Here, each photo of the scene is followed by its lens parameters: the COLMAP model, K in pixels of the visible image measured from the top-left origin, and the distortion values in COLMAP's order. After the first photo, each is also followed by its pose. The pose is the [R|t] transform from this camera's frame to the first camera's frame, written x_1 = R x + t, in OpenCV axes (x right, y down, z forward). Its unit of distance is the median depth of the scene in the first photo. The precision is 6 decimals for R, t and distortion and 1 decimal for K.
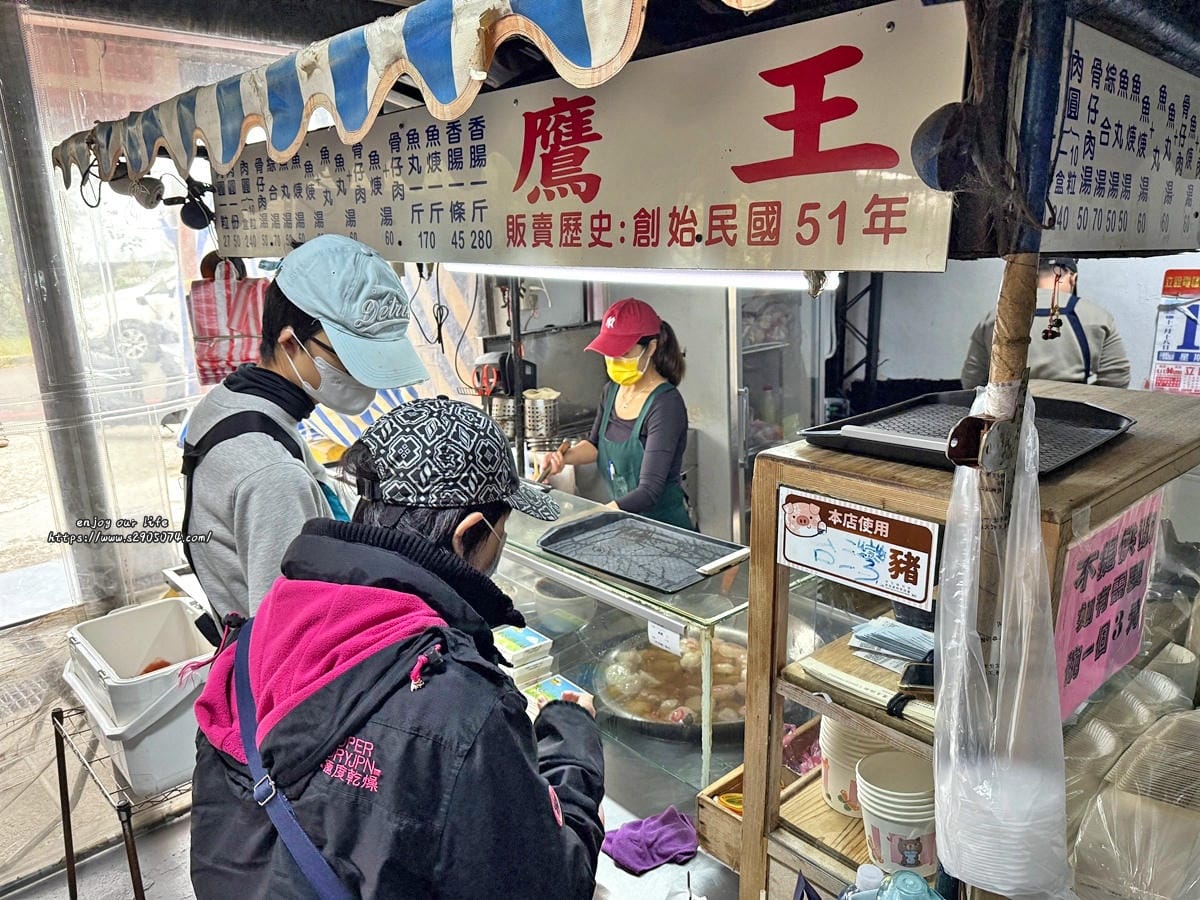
lens RADIAL K [[850.7, 0, 600.0], [0, 850.7, 450.0], [0, 0, 1]] dist [0.049668, -0.071284]
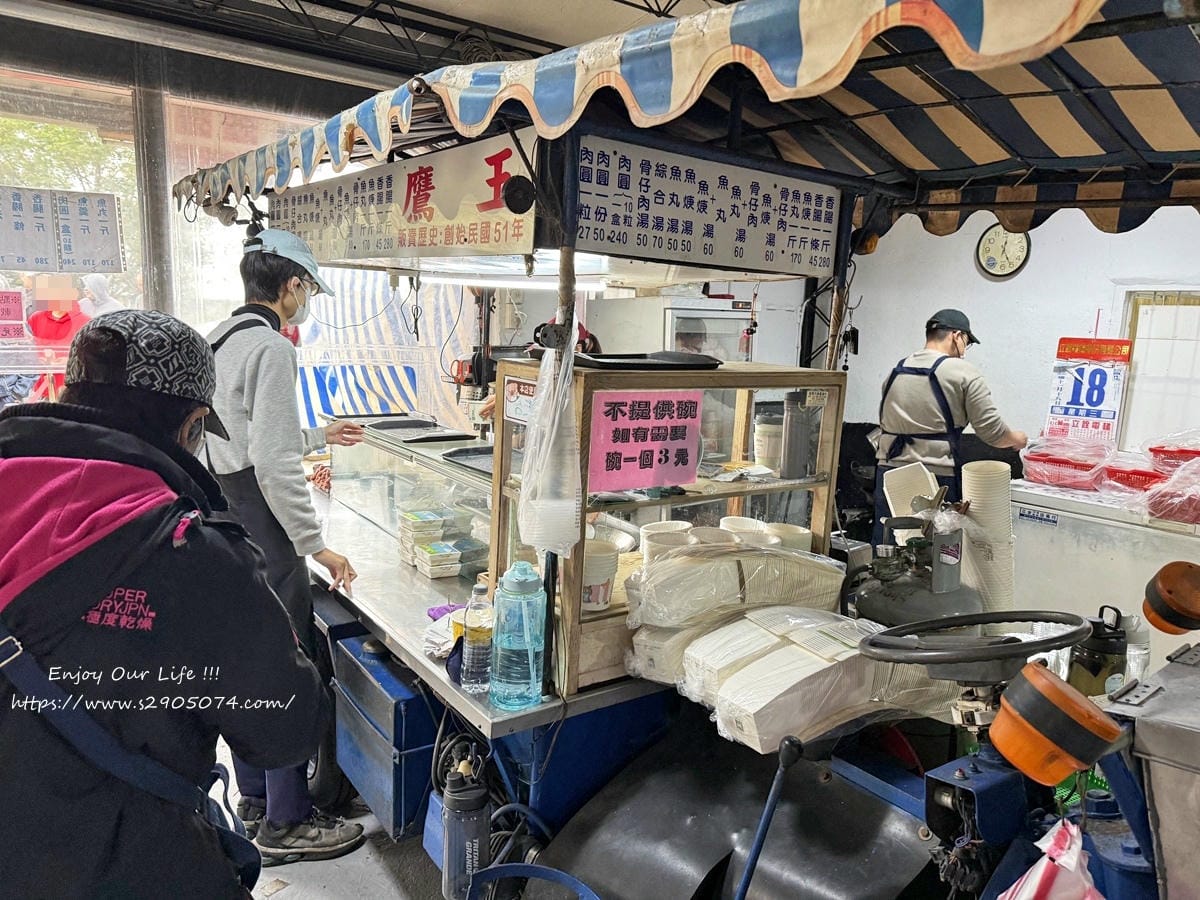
lens RADIAL K [[839.2, 0, 602.8], [0, 839.2, 446.2], [0, 0, 1]] dist [0.093855, -0.190088]
pose [[0.992299, 0.080823, -0.093859, 0.339123], [-0.087931, 0.993356, -0.074239, 0.174568], [0.087235, 0.081920, 0.992814, -0.441333]]
